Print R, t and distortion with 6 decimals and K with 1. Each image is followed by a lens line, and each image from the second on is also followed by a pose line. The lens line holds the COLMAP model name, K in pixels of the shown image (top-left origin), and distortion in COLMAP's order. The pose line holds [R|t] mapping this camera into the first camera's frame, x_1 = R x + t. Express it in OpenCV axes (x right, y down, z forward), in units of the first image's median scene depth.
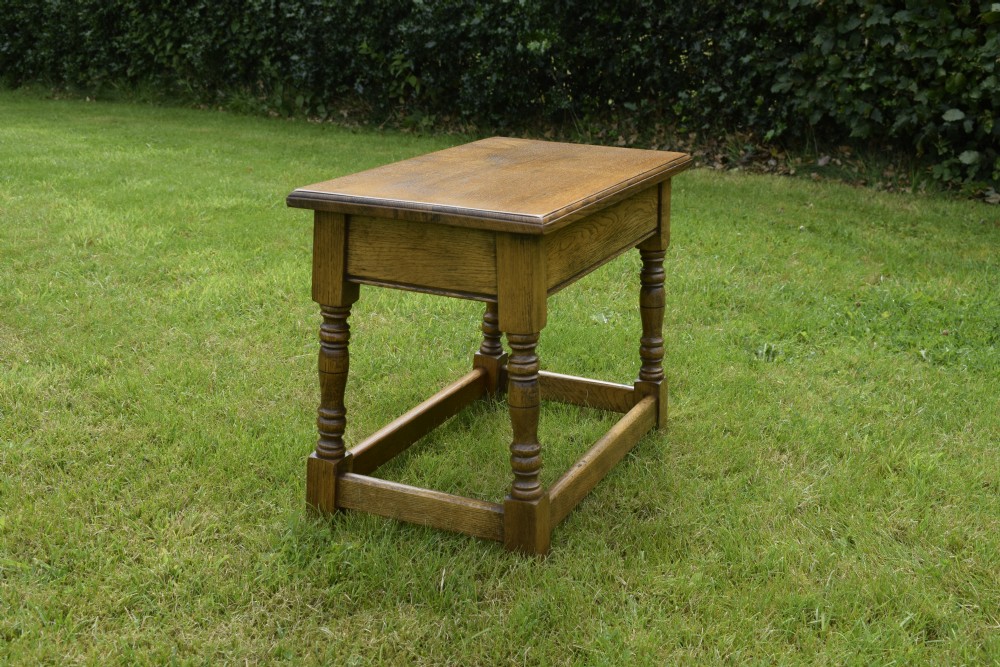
lens RADIAL K [[1232.6, 0, 500.0], [0, 1232.6, 333.5], [0, 0, 1]] dist [-0.025171, -0.037250]
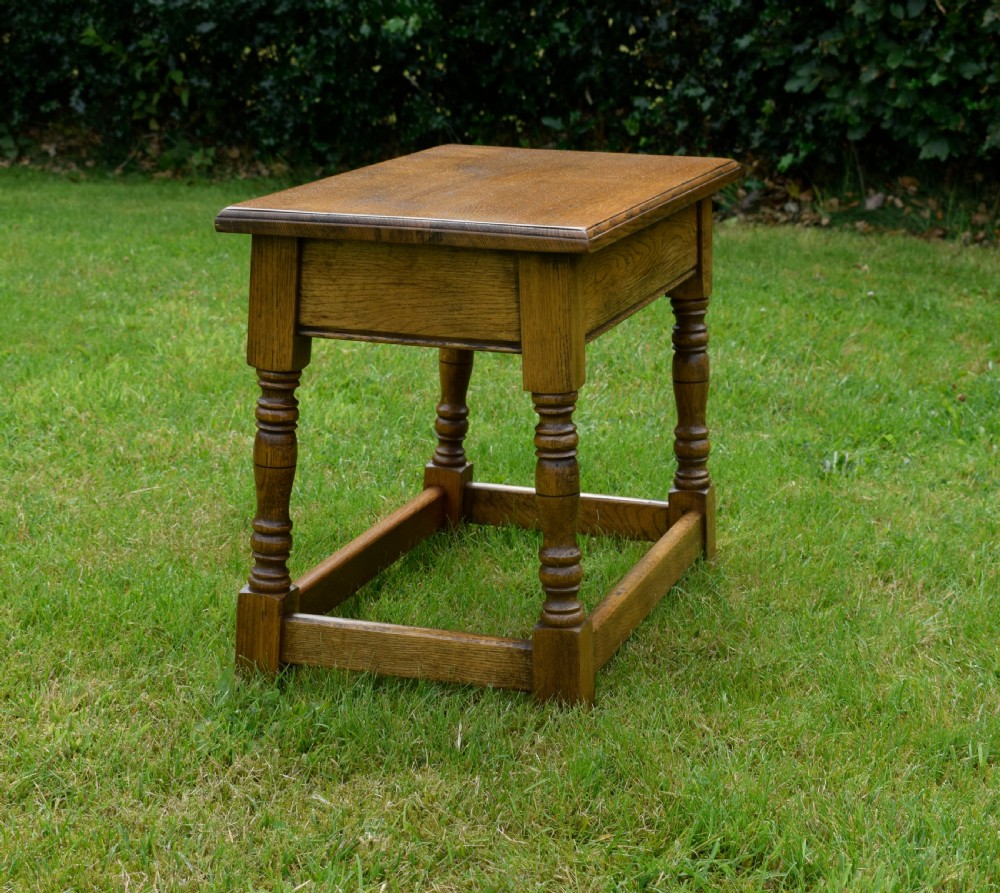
lens RADIAL K [[2248.5, 0, 500.0], [0, 2248.5, 446.5], [0, 0, 1]] dist [-0.033745, 0.009314]
pose [[0.993867, -0.034599, 0.105031, -0.122128], [0.039709, 0.998107, -0.046962, 0.072852], [-0.103208, 0.050845, 0.993359, -0.251025]]
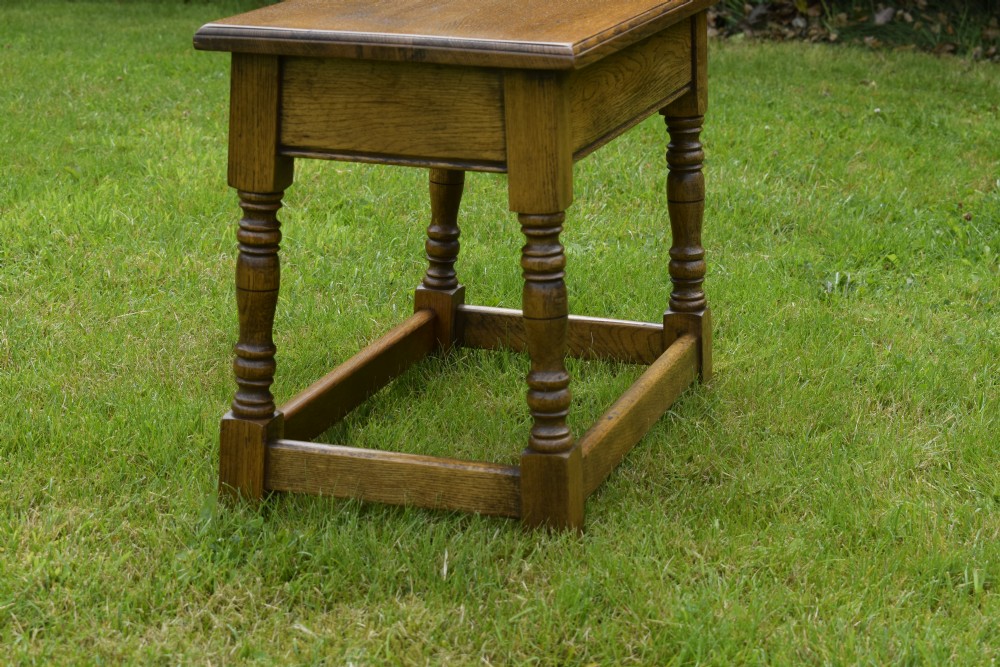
lens RADIAL K [[2282.6, 0, 500.0], [0, 2282.6, 333.5], [0, 0, 1]] dist [-0.045945, 0.171746]
pose [[0.994228, -0.041494, 0.098935, -0.109759], [0.043525, 0.998882, -0.018468, 0.072700], [-0.098058, 0.022667, 0.994923, -0.245041]]
